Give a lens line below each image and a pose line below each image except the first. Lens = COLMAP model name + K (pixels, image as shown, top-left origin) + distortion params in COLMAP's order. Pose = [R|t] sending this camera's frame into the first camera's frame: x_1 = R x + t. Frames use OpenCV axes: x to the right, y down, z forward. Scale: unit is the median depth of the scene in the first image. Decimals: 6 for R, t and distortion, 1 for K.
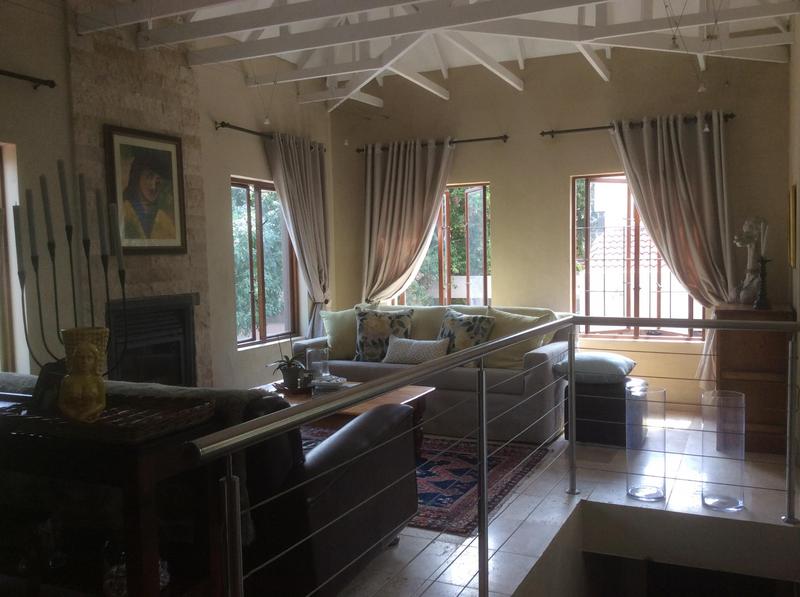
lens RADIAL K [[722.2, 0, 404.4], [0, 722.2, 305.8], [0, 0, 1]] dist [0.105430, -0.225013]
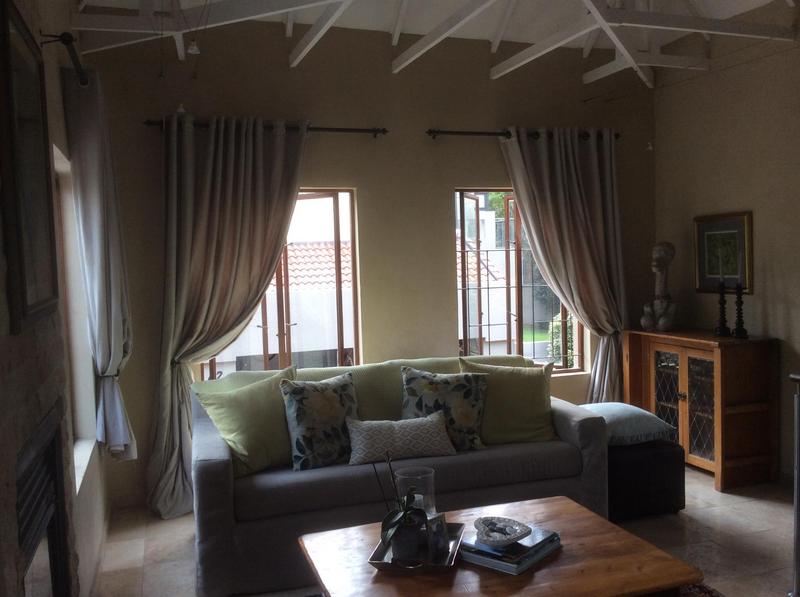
lens RADIAL K [[722.2, 0, 404.4], [0, 722.2, 305.8], [0, 0, 1]] dist [0.105430, -0.225013]
pose [[0.724672, -0.053221, 0.687036, -0.431344], [0.059903, 0.998104, 0.014134, -0.067446], [-0.686485, 0.030914, 0.726486, 0.503309]]
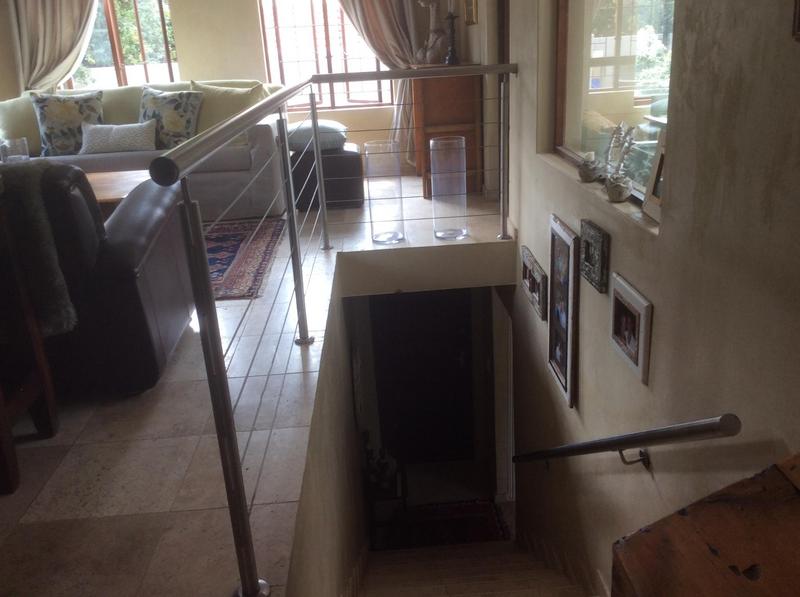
lens RADIAL K [[722.2, 0, 404.4], [0, 722.2, 305.8], [0, 0, 1]] dist [0.105430, -0.225013]
pose [[0.879277, -0.194109, 0.434964, -0.107085], [0.069091, 0.955512, 0.286745, 0.026552], [-0.471273, -0.222077, 0.853571, 0.007380]]
